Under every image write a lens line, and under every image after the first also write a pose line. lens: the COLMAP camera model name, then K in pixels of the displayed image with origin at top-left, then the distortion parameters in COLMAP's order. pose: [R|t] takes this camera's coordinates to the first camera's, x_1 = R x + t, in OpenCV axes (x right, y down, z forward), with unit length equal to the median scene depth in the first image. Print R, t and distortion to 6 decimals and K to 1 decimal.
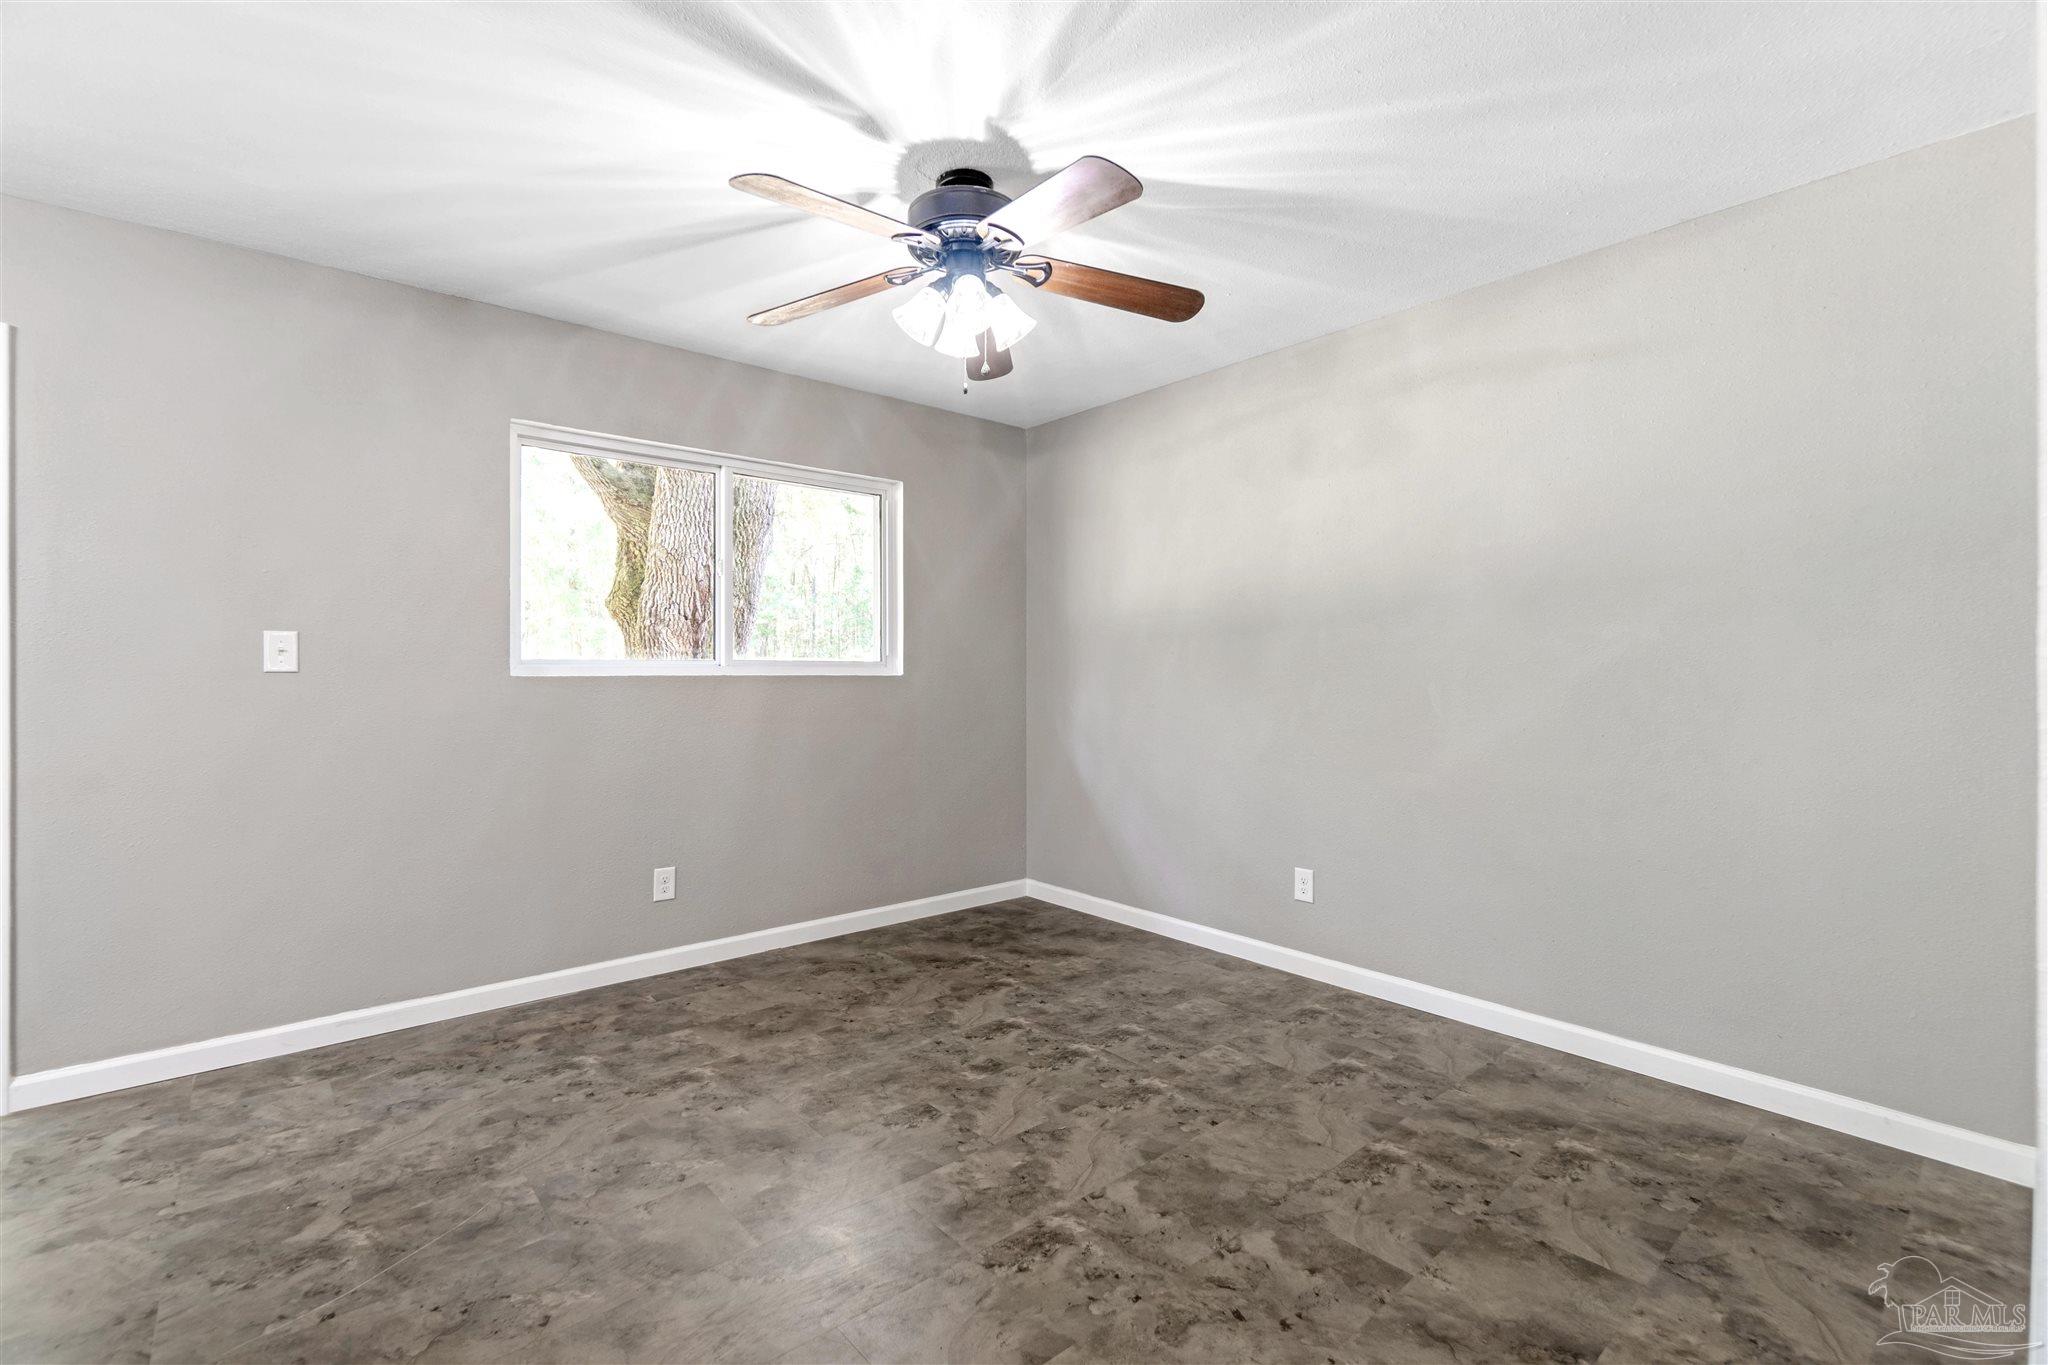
lens RADIAL K [[908.3, 0, 980.6], [0, 908.3, 655.8], [0, 0, 1]] dist [-0.002745, 0.000797]
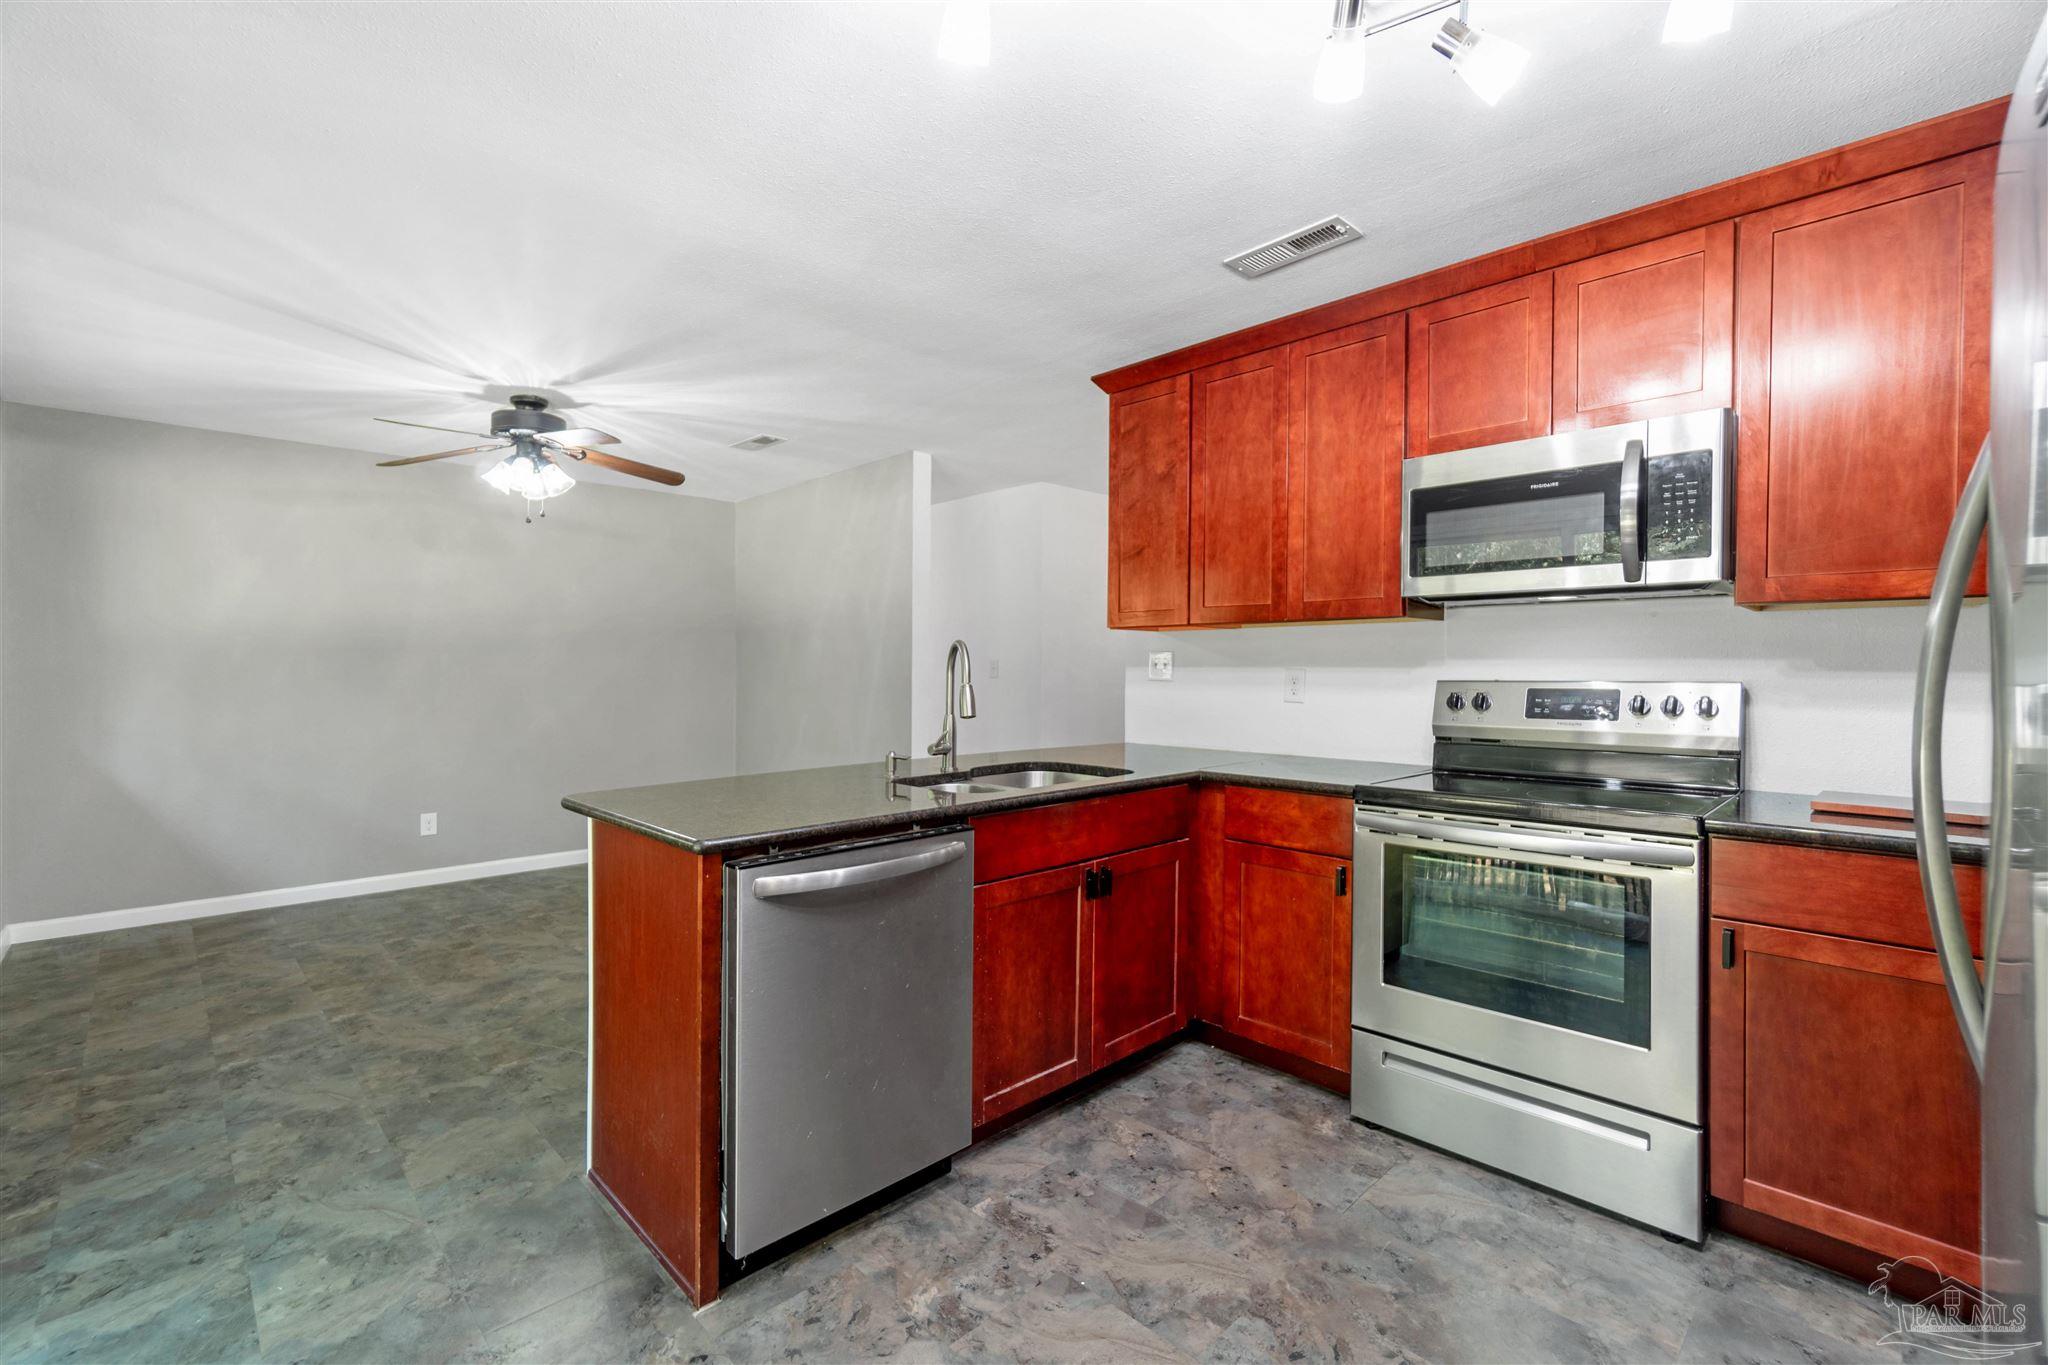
lens RADIAL K [[908.3, 0, 1026.6], [0, 908.3, 689.9], [0, 0, 1]] dist [-0.002745, 0.000797]
pose [[-0.081993, -0.025014, 0.996319, -1.868748], [-0.014913, 0.999604, 0.023869, -0.034025], [-0.996521, -0.012901, -0.082334, 0.213298]]
